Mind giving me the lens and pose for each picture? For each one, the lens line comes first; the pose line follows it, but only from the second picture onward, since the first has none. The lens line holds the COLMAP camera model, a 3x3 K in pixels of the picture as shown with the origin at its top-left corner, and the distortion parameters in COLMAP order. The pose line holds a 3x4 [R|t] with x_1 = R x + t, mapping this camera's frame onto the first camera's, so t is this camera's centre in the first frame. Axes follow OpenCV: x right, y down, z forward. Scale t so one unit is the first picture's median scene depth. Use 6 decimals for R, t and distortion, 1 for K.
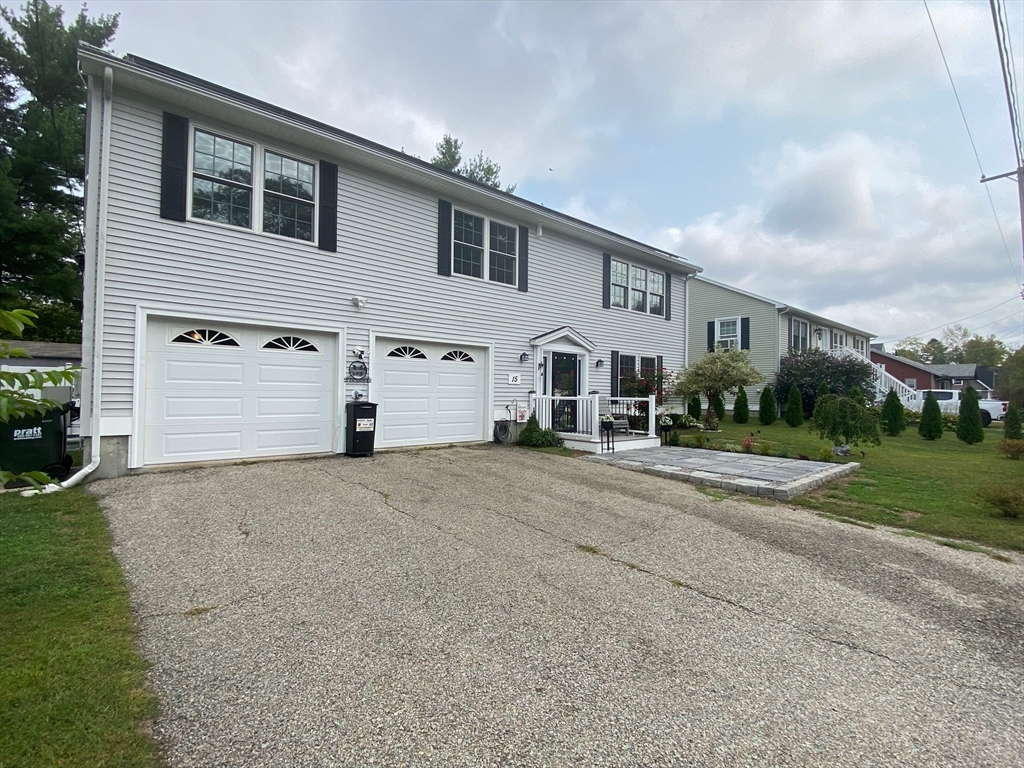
lens RADIAL K [[417.4, 0, 511.7], [0, 417.4, 373.5], [0, 0, 1]] dist [0.013091, 0.000006]
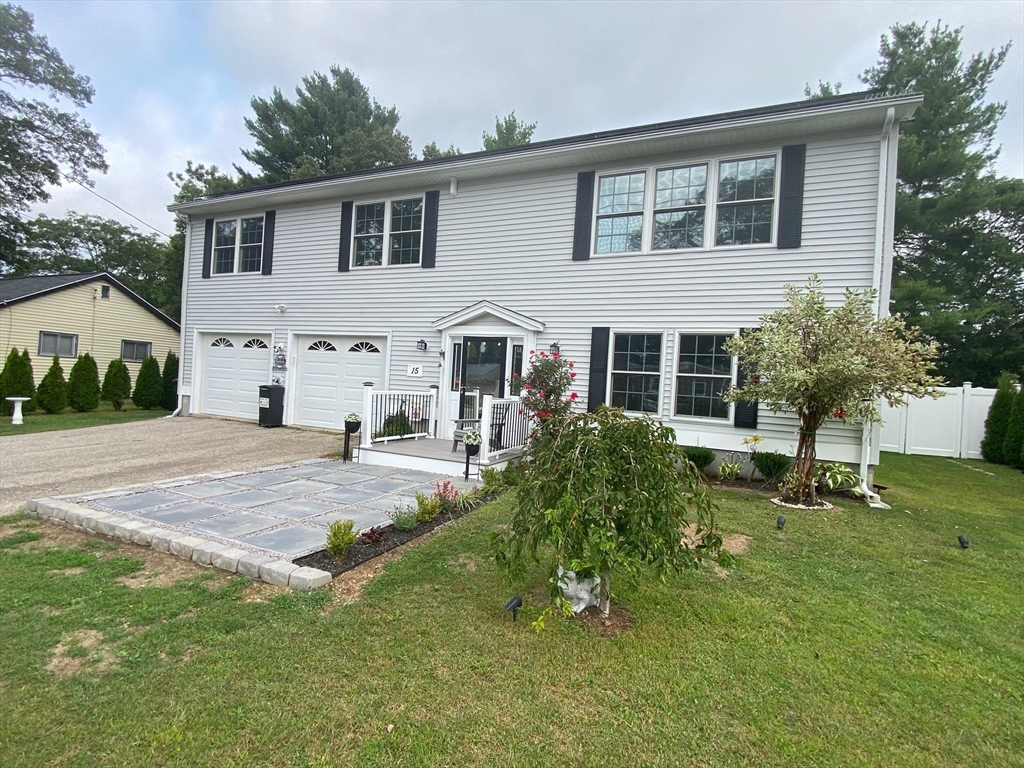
lens RADIAL K [[456.9, 0, 512.0], [0, 456.9, 384.0], [0, 0, 1]] dist [0.013537, -0.000055]
pose [[0.495908, 0.003108, -0.868369, 0.934311], [-0.025717, 0.999608, -0.011109, 0.046270], [0.867994, 0.027841, 0.495794, 0.705053]]
